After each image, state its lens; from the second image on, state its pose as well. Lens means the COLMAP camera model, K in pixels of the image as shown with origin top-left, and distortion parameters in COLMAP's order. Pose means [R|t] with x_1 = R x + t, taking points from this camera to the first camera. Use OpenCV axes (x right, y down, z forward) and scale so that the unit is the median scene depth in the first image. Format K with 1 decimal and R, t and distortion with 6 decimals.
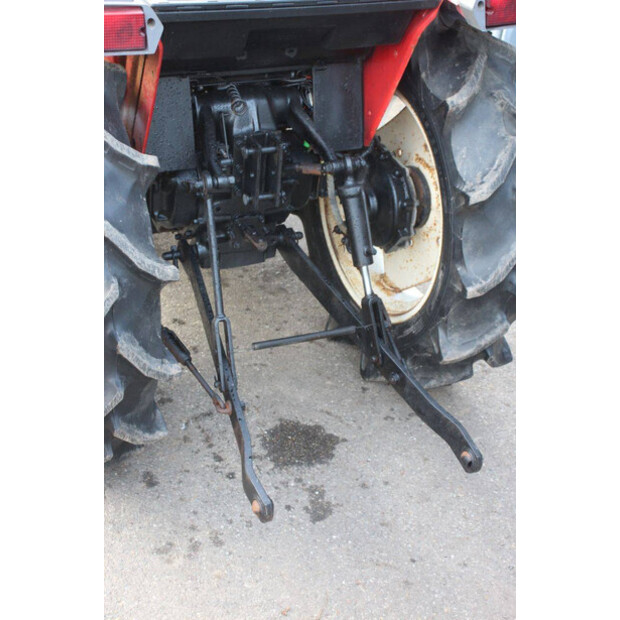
lens RADIAL K [[1058.0, 0, 310.0], [0, 1058.0, 310.0], [0, 0, 1]] dist [0.215799, 0.050368]
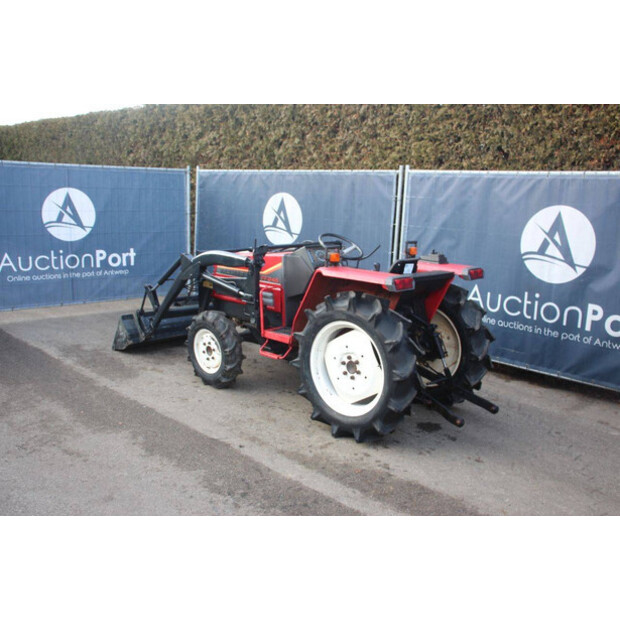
lens RADIAL K [[603.9, 0, 310.0], [0, 603.9, 310.0], [0, 0, 1]] dist [-0.098103, 0.137035]
pose [[0.942525, -0.116288, 0.313248, -0.862683], [0.212779, 0.931712, -0.294342, 0.264914], [-0.257628, 0.344077, 0.902906, -0.535616]]
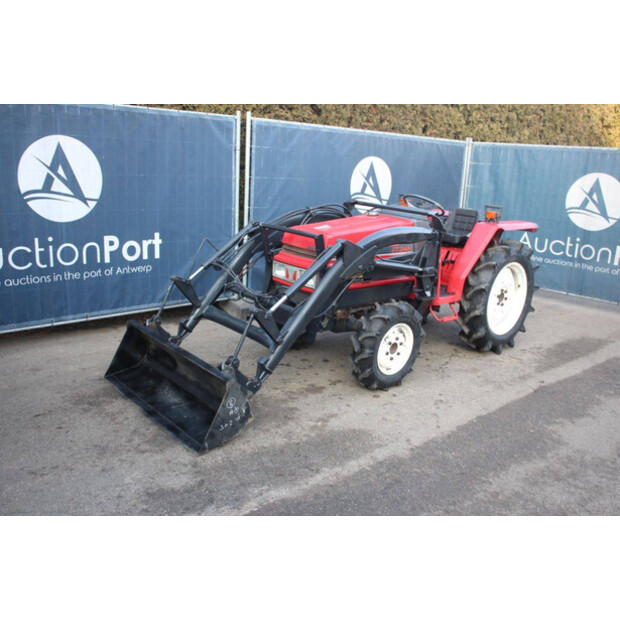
lens RADIAL K [[587.8, 0, 310.0], [0, 587.8, 310.0], [0, 0, 1]] dist [-0.139918, 0.193114]
pose [[-0.246687, -0.343182, 0.906296, -1.976719], [0.431925, 0.798237, 0.419831, -1.179784], [-0.867517, 0.495019, -0.048686, 1.704413]]
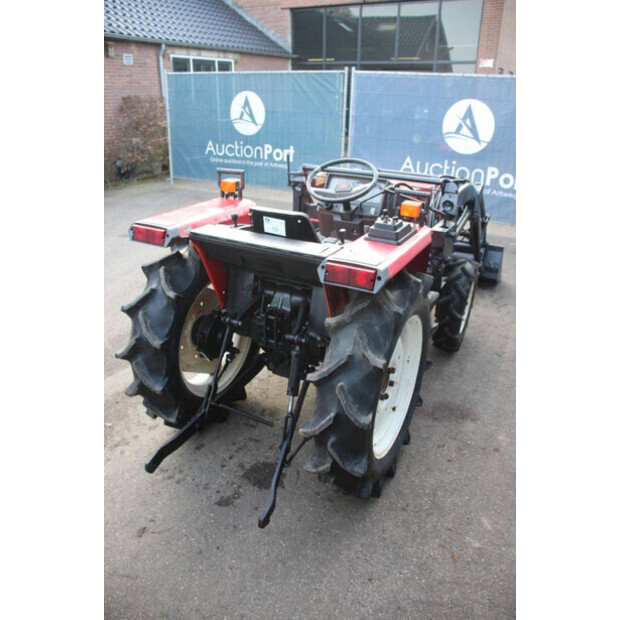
lens RADIAL K [[509.6, 0, 310.0], [0, 509.6, 310.0], [0, 0, 1]] dist [-0.183776, 0.177829]
pose [[0.588805, 0.271023, -0.761482, 0.690128], [-0.402145, 0.915455, 0.014871, -0.202441], [0.701133, 0.297470, 0.648015, 0.442467]]
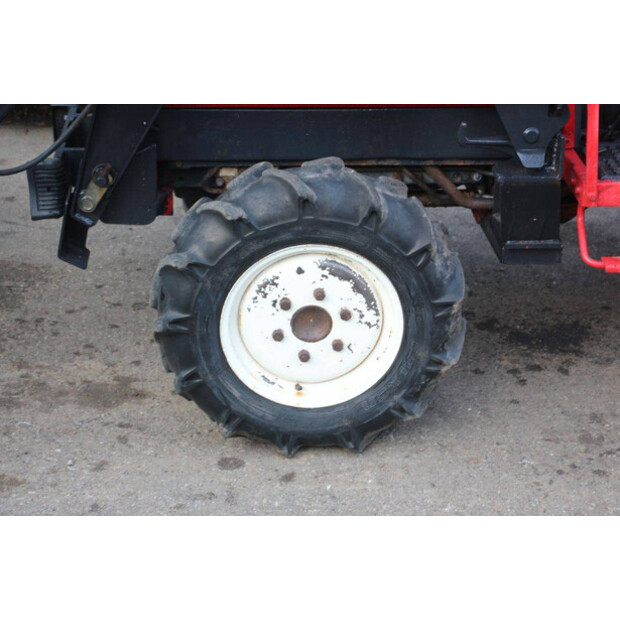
lens RADIAL K [[1477.2, 0, 310.0], [0, 1477.2, 310.0], [0, 0, 1]] dist [0.311099, 0.125175]
pose [[0.400626, -0.448647, 0.798883, -1.554335], [0.494562, 0.839874, 0.223653, -0.578074], [-0.771303, 0.305496, 0.558359, 0.766820]]
